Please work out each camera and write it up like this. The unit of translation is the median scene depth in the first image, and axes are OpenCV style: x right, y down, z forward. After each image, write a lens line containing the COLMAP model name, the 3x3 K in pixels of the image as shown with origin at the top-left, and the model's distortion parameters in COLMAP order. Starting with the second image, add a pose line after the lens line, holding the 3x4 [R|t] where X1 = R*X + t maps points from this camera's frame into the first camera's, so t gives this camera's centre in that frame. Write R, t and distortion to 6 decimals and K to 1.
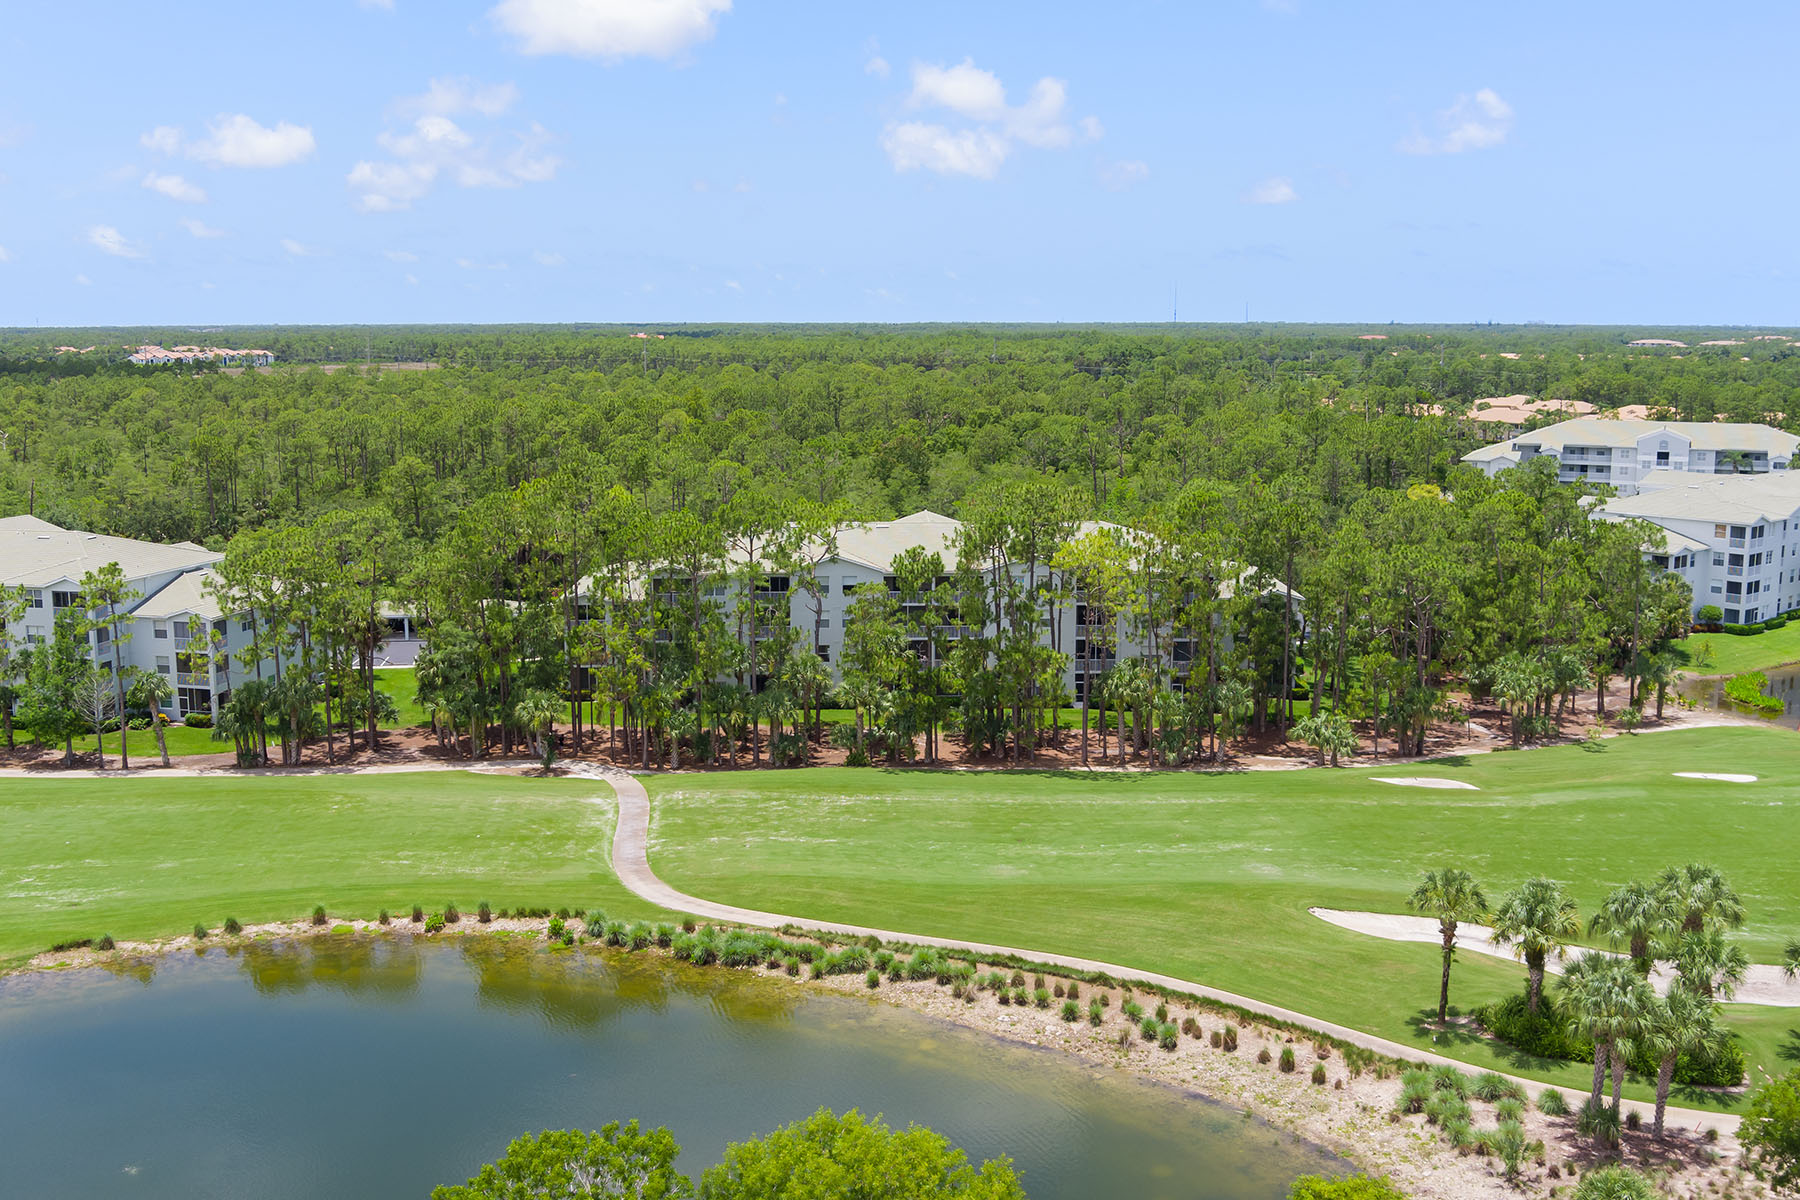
lens RADIAL K [[1810.4, 0, 878.2], [0, 1810.4, 597.5], [0, 0, 1]] dist [-0.050595, -0.025950]
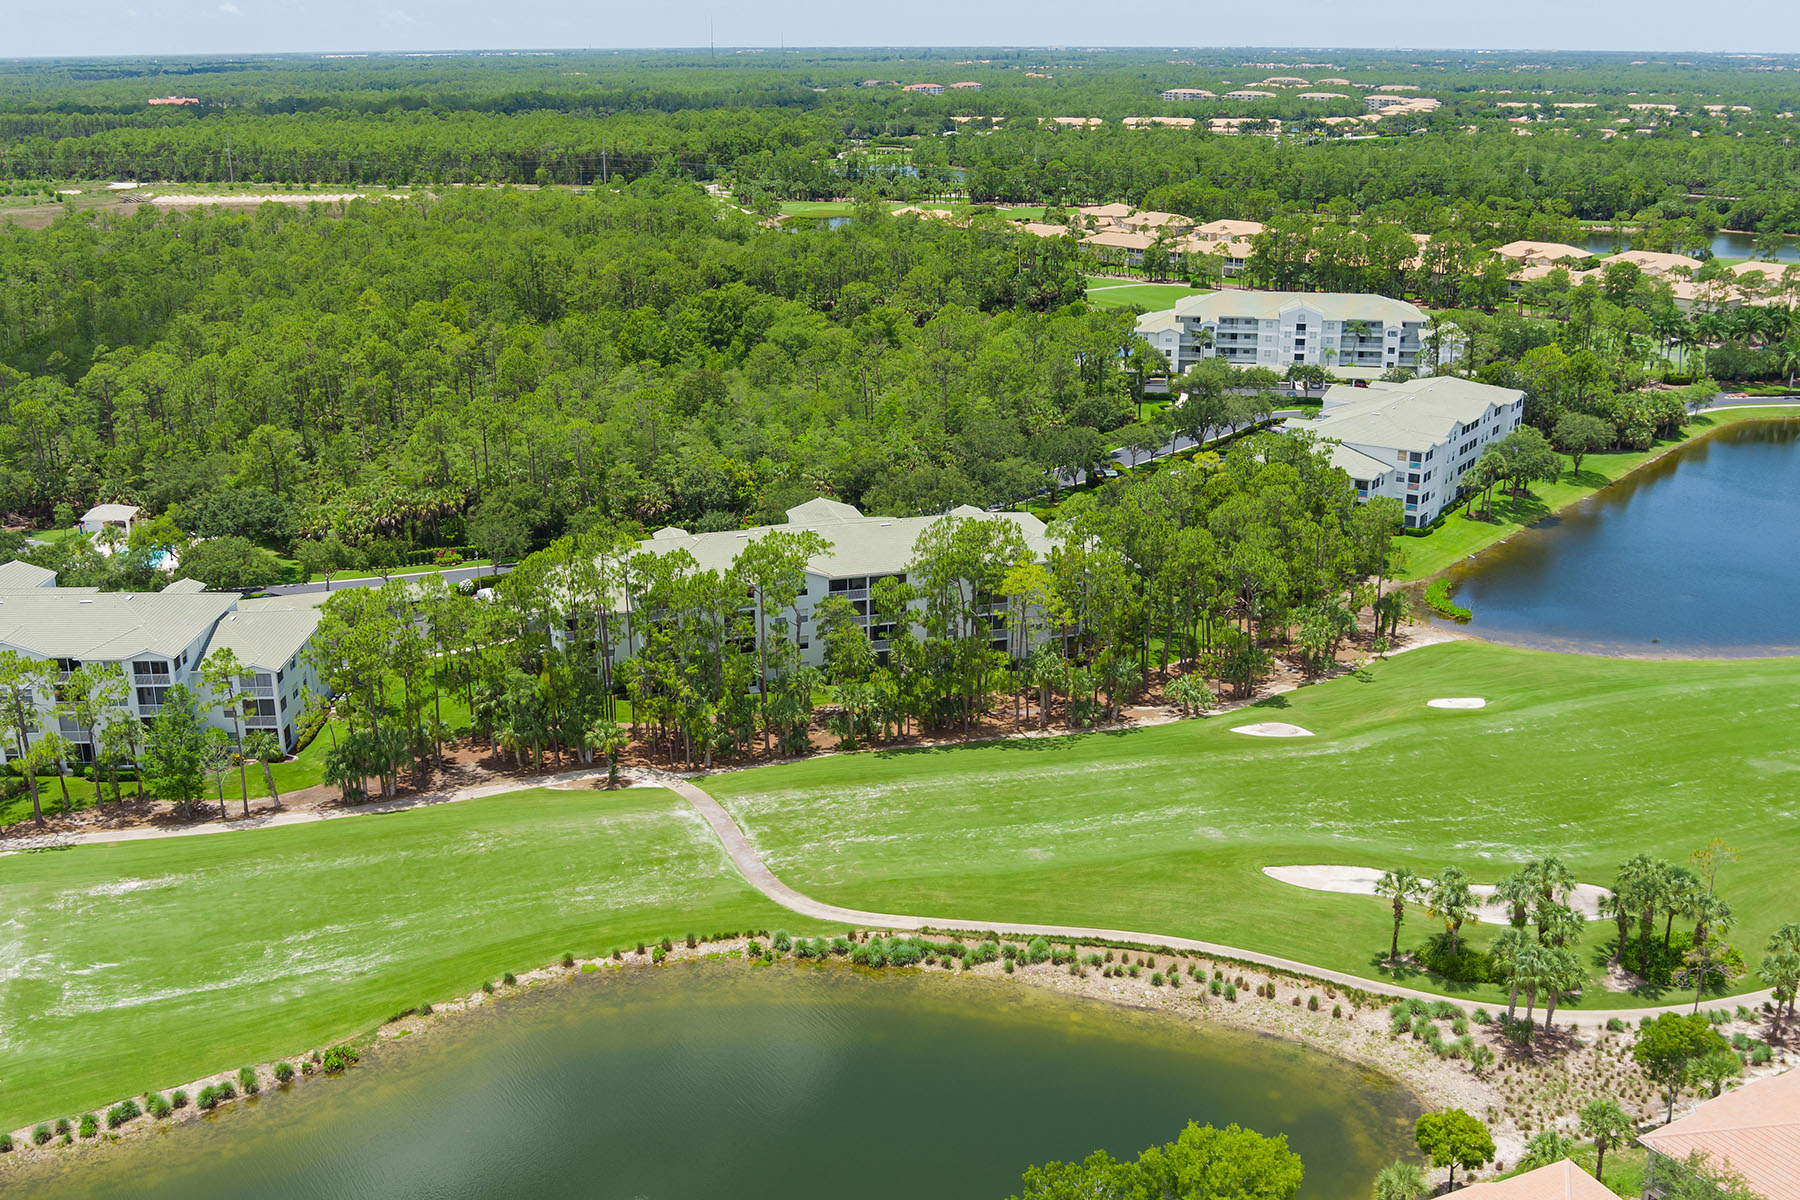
lens RADIAL K [[1781.7, 0, 900.0], [0, 1781.7, 600.0], [0, 0, 1]] dist [-0.054698, -0.017694]
pose [[0.966520, -0.081806, 0.243200, -0.308145], [0.045951, 0.987677, 0.149610, -0.222461], [-0.252442, -0.133425, 0.958369, -0.228098]]
